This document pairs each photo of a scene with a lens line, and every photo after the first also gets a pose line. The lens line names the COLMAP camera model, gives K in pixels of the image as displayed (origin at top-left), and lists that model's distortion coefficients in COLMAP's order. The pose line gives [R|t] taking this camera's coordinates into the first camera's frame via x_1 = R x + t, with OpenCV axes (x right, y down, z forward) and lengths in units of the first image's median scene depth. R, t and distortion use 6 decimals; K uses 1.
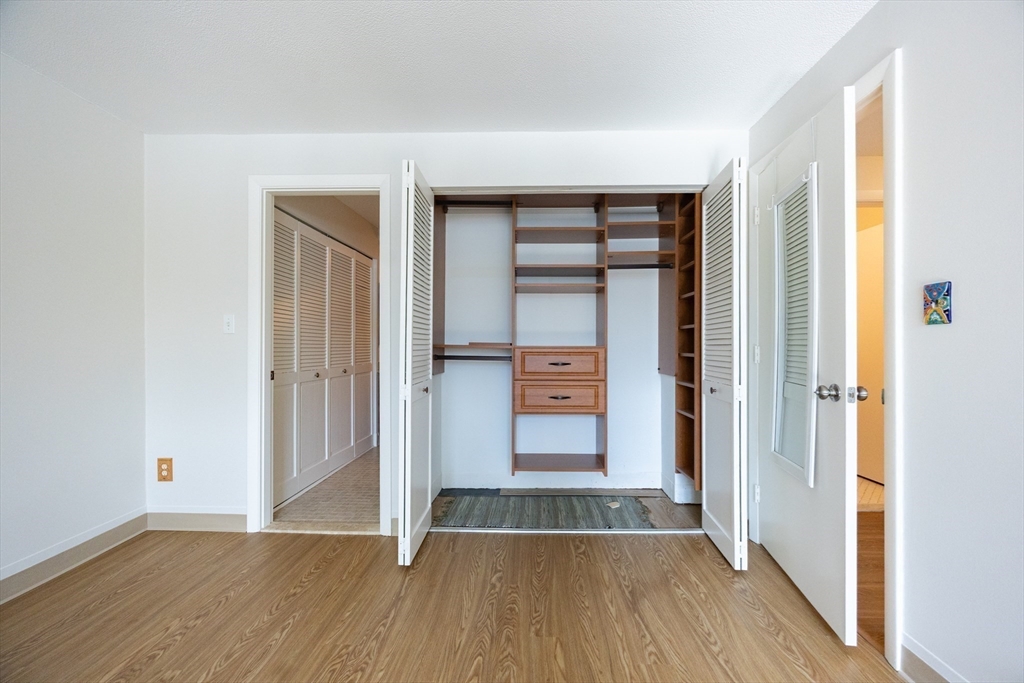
lens RADIAL K [[388.6, 0, 516.6], [0, 388.6, 342.3], [0, 0, 1]] dist [-0.000485, 0.000122]
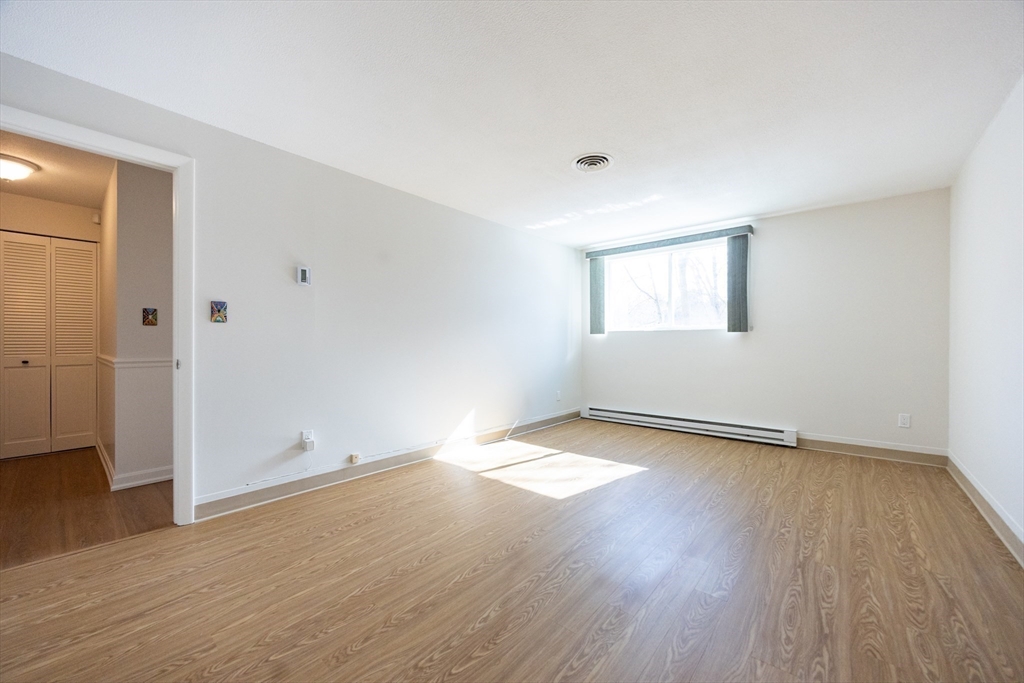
lens RADIAL K [[388.6, 0, 516.6], [0, 388.6, 342.3], [0, 0, 1]] dist [-0.000485, 0.000122]
pose [[-0.775688, 0.000749, 0.631117, -0.968965], [-0.000837, 0.999997, -0.002215, 0.042062], [-0.631117, -0.002246, -0.775685, 1.144599]]
